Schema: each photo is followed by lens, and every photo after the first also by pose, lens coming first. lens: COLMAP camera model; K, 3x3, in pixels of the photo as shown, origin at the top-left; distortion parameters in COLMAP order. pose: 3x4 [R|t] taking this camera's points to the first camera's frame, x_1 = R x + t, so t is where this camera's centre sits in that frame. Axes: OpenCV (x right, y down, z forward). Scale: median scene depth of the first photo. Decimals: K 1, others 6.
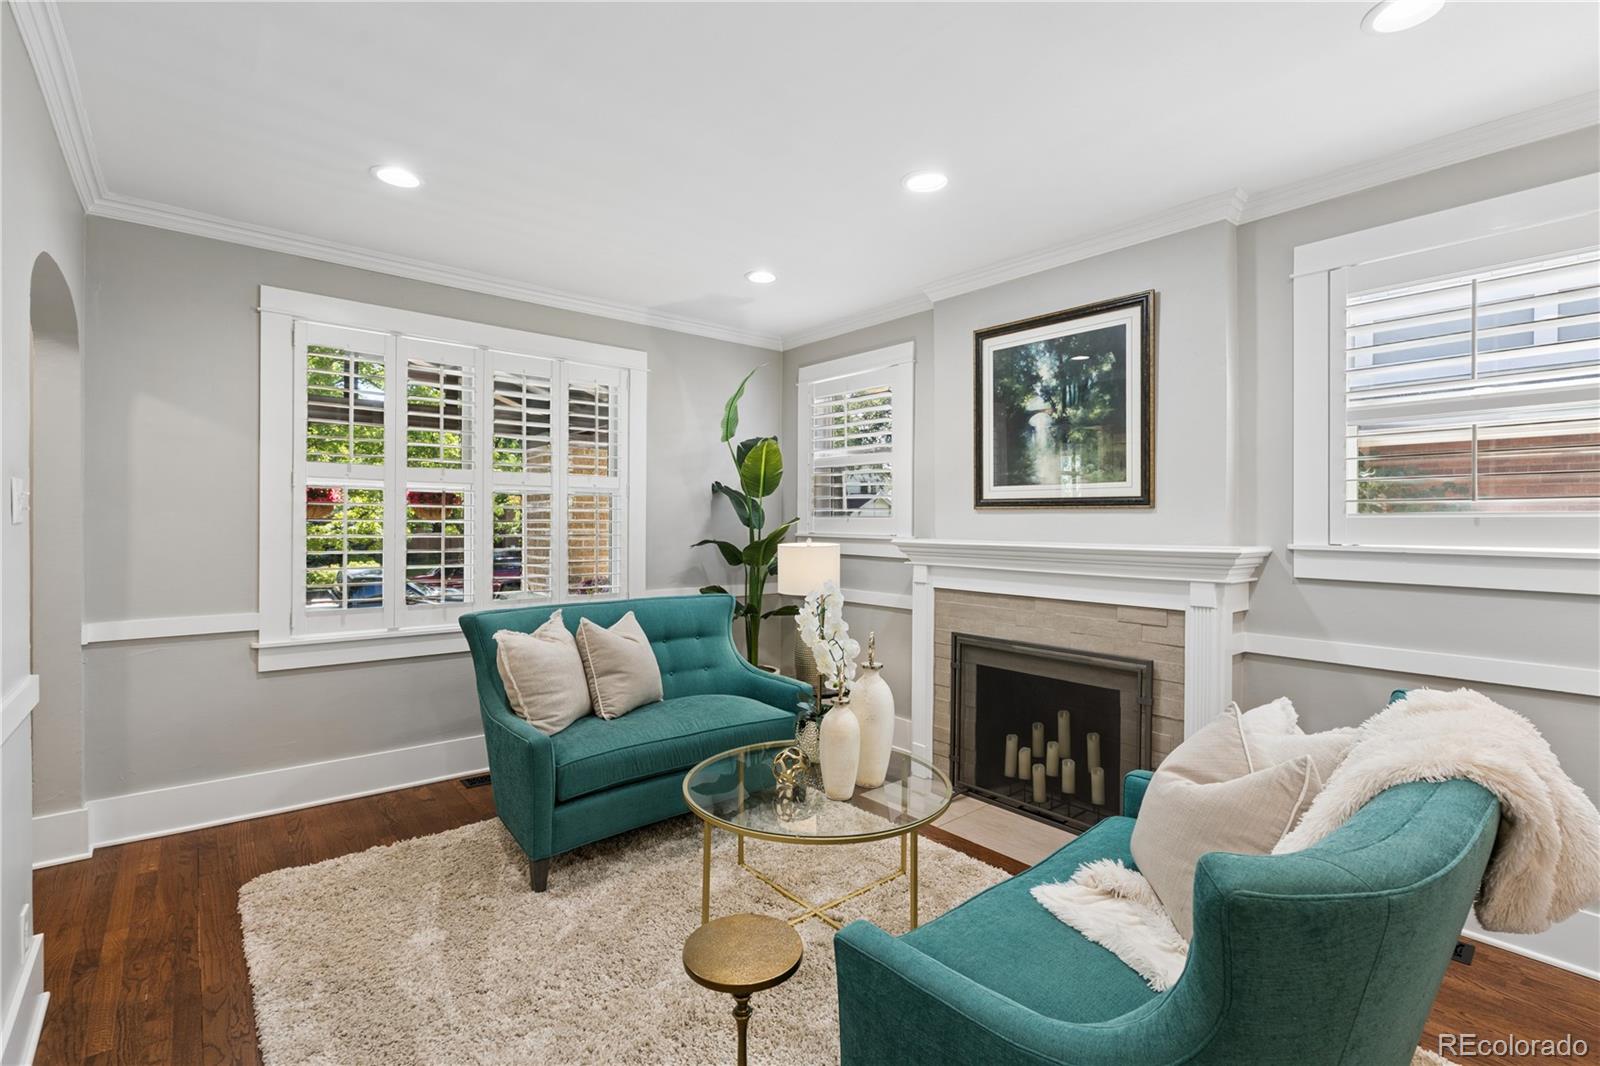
lens RADIAL K [[742.2, 0, 800.2], [0, 742.2, 518.4], [0, 0, 1]] dist [-0.000547, -0.000072]
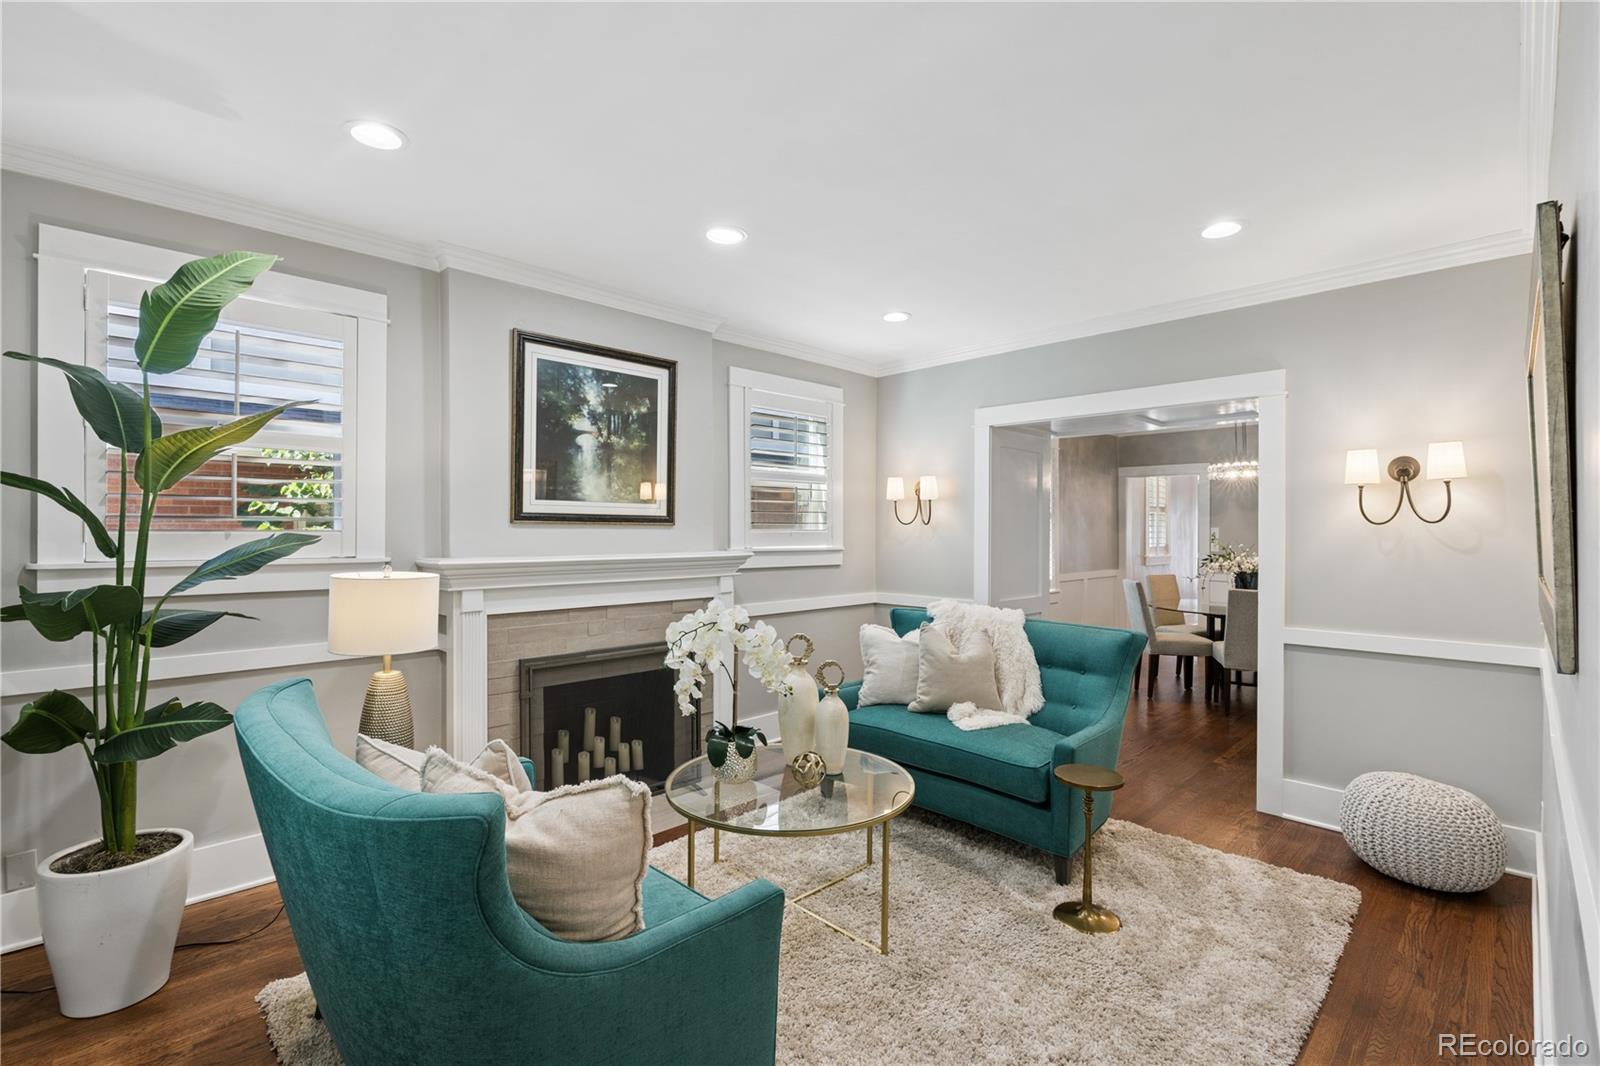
lens RADIAL K [[711.5, 0, 800.9], [0, 711.5, 539.8], [0, 0, 1]] dist [-0.002554, -0.000323]
pose [[-0.071778, -0.010113, 0.997369, -0.717629], [0.000986, 0.999947, 0.010210, -0.000613], [-0.997420, 0.001716, -0.071764, 0.765454]]
